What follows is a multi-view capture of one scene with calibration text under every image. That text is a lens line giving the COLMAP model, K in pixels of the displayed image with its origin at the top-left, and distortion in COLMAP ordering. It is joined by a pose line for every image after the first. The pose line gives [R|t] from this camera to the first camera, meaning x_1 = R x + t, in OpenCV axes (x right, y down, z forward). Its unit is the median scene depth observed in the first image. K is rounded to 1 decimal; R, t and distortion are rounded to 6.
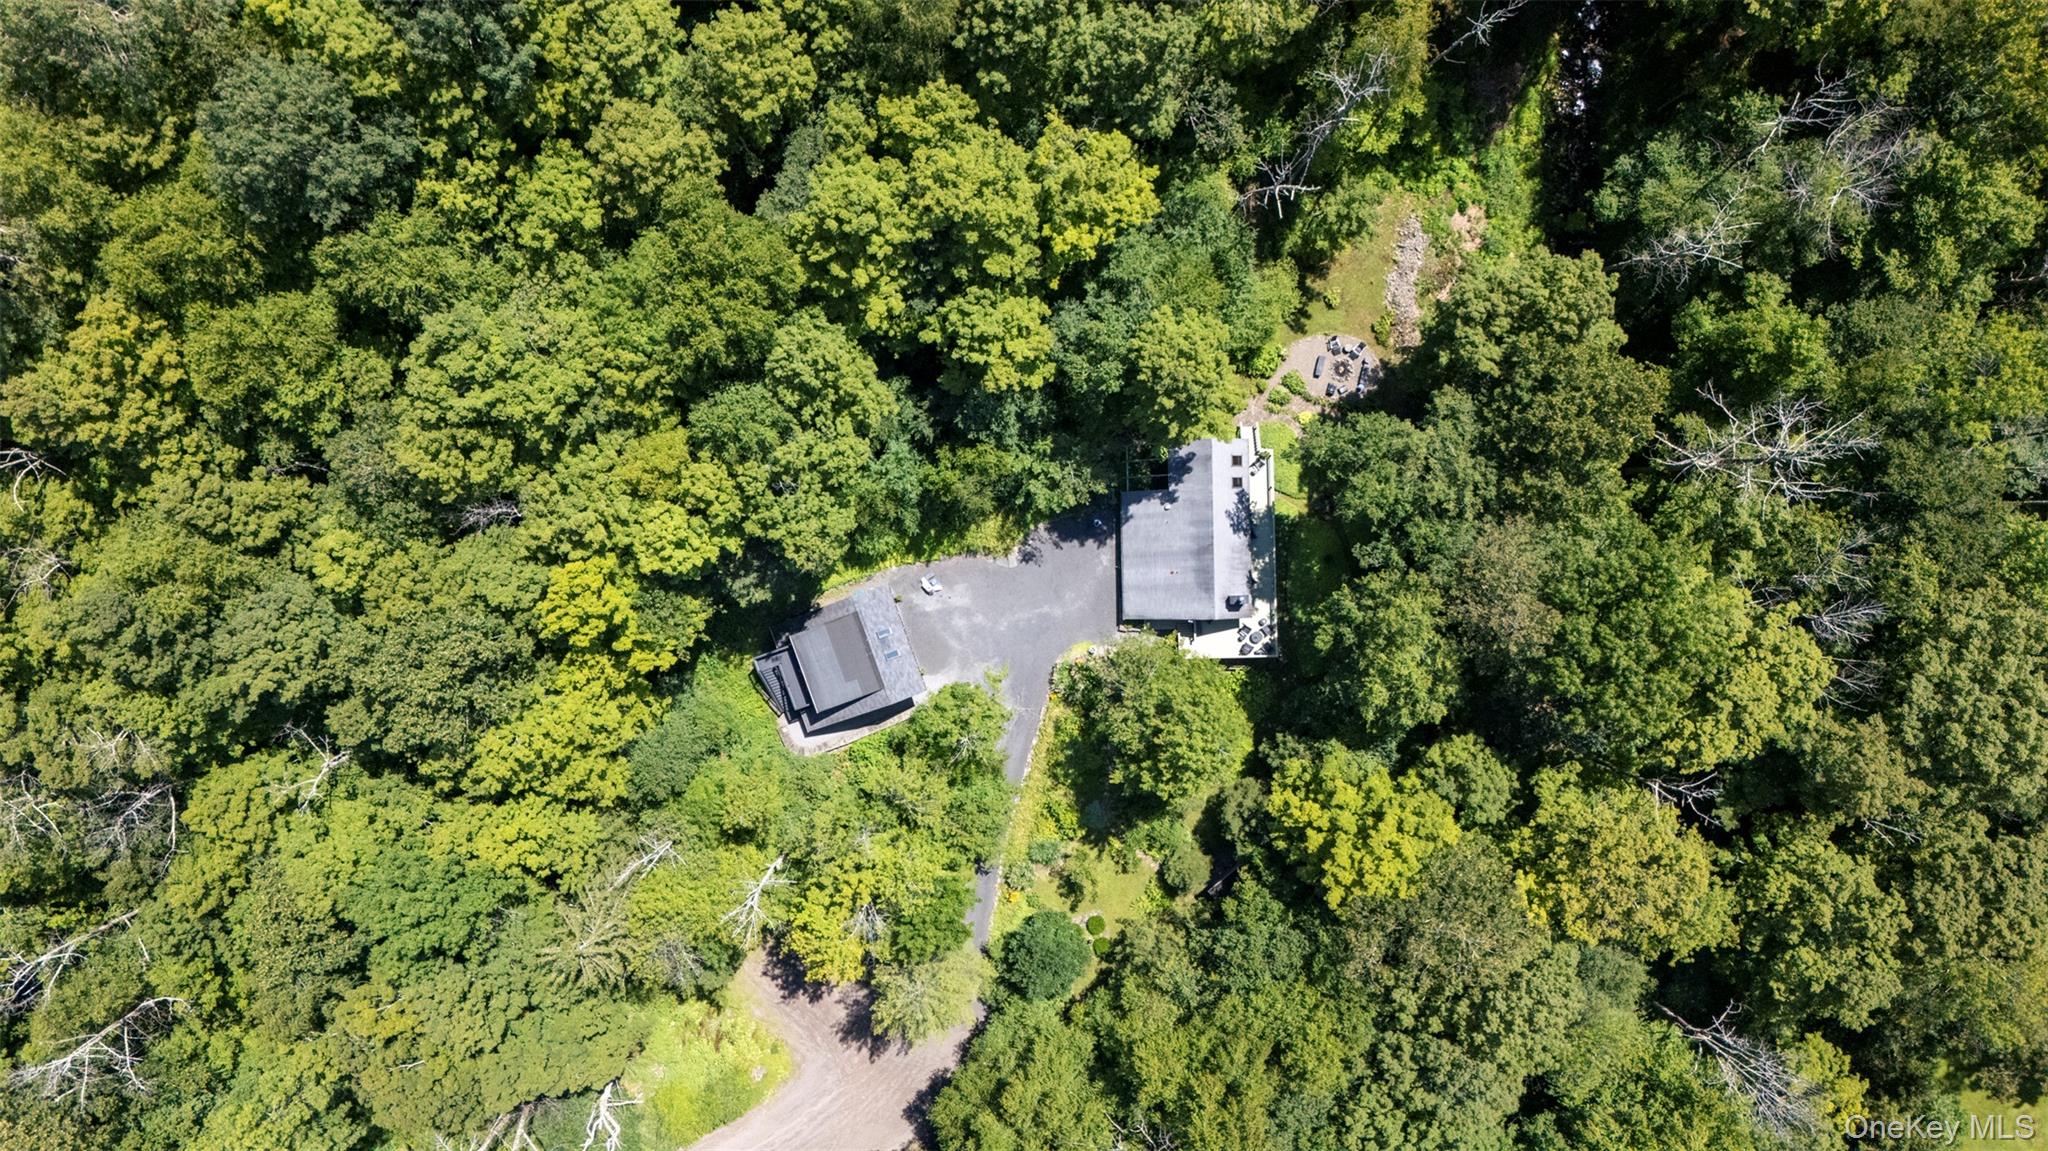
lens RADIAL K [[1503.1, 0, 1026.8], [0, 1503.1, 569.9], [0, 0, 1]] dist [0.034480, -0.024303]
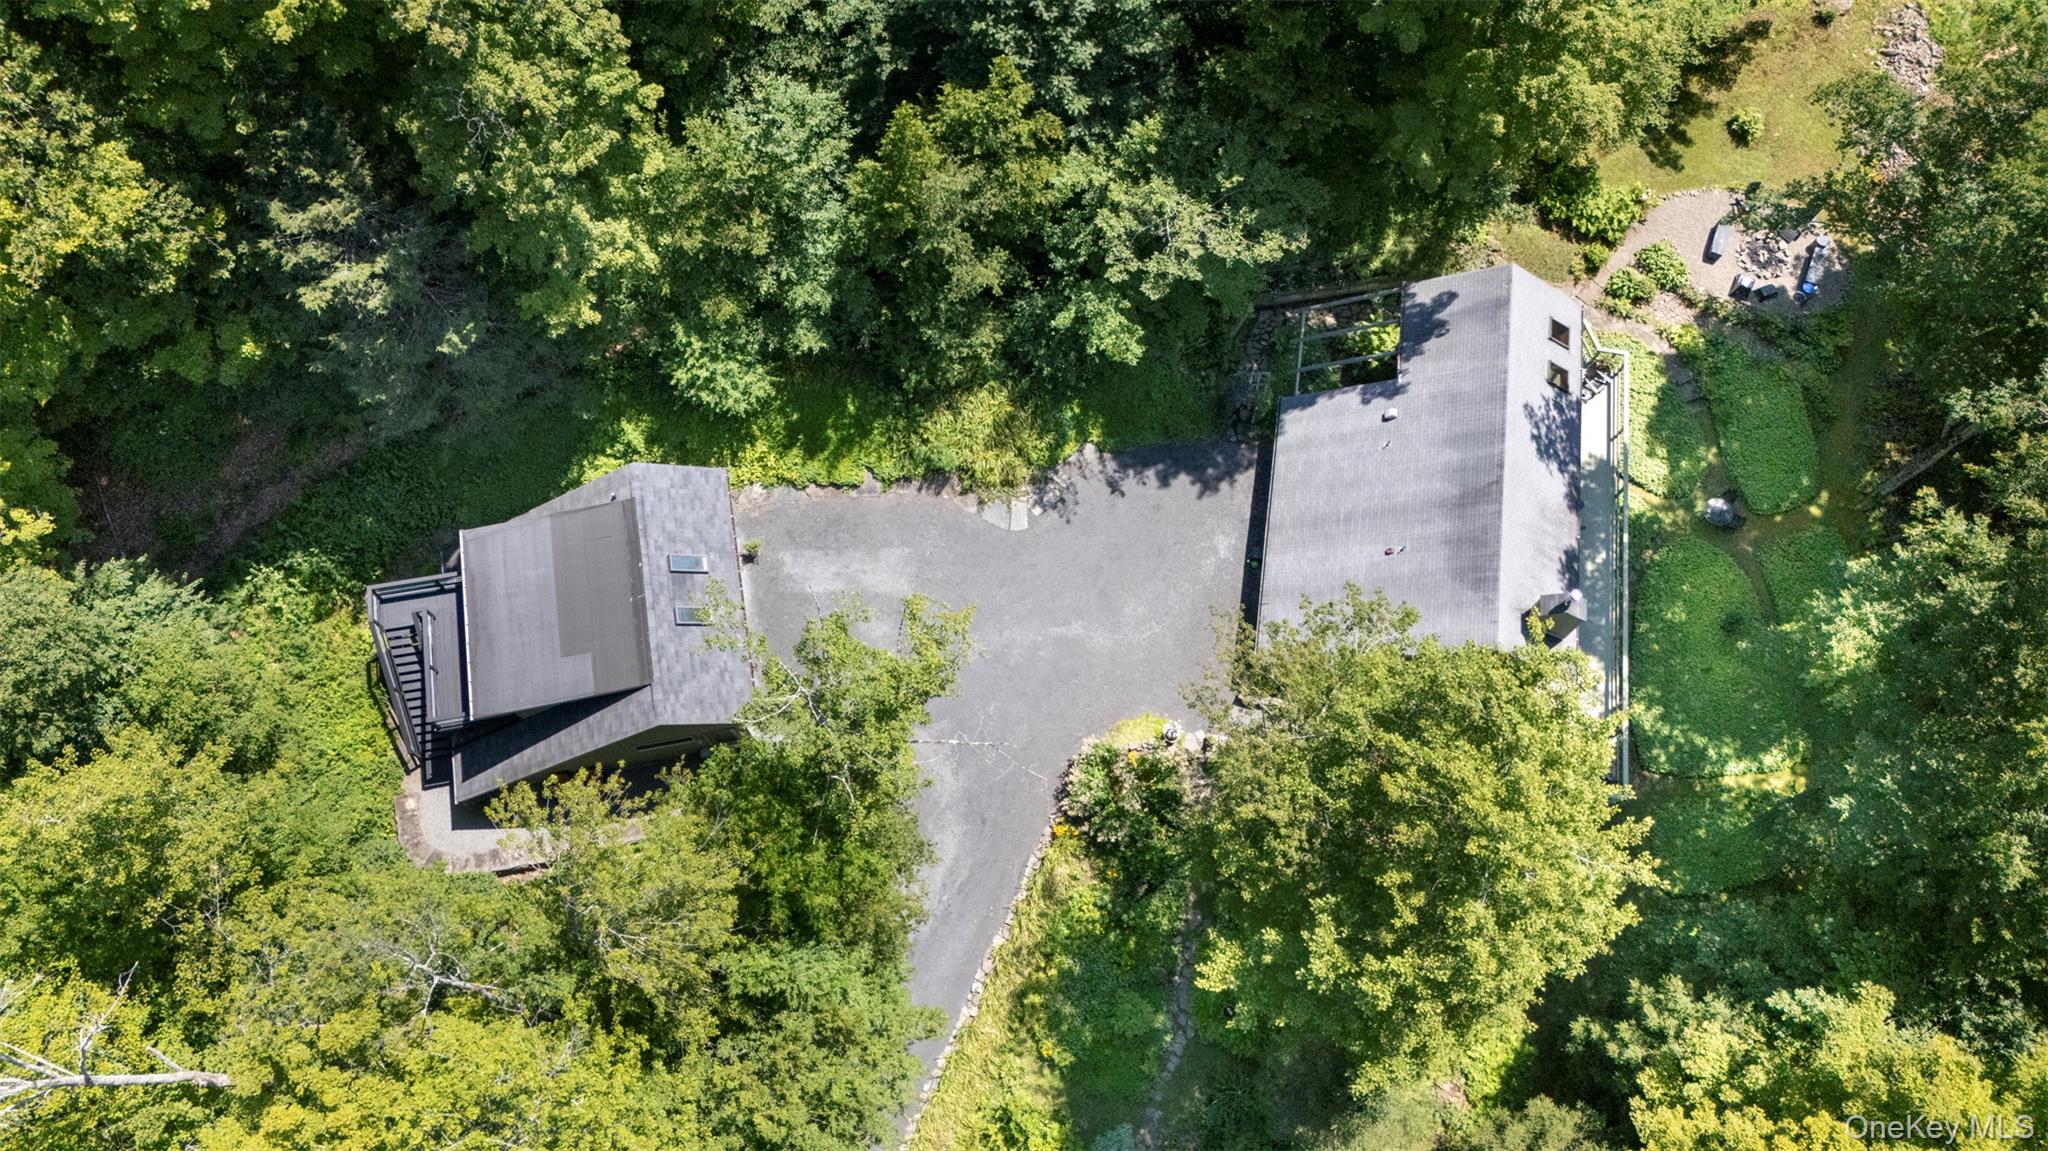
lens RADIAL K [[1503.1, 0, 1016.4], [0, 1503.1, 584.1], [0, 0, 1]] dist [0.034480, -0.024303]
pose [[0.986422, 0.156328, -0.050328, 0.015747], [-0.163938, 0.919057, -0.358412, 0.175682], [-0.009775, 0.361796, 0.932206, 0.598330]]
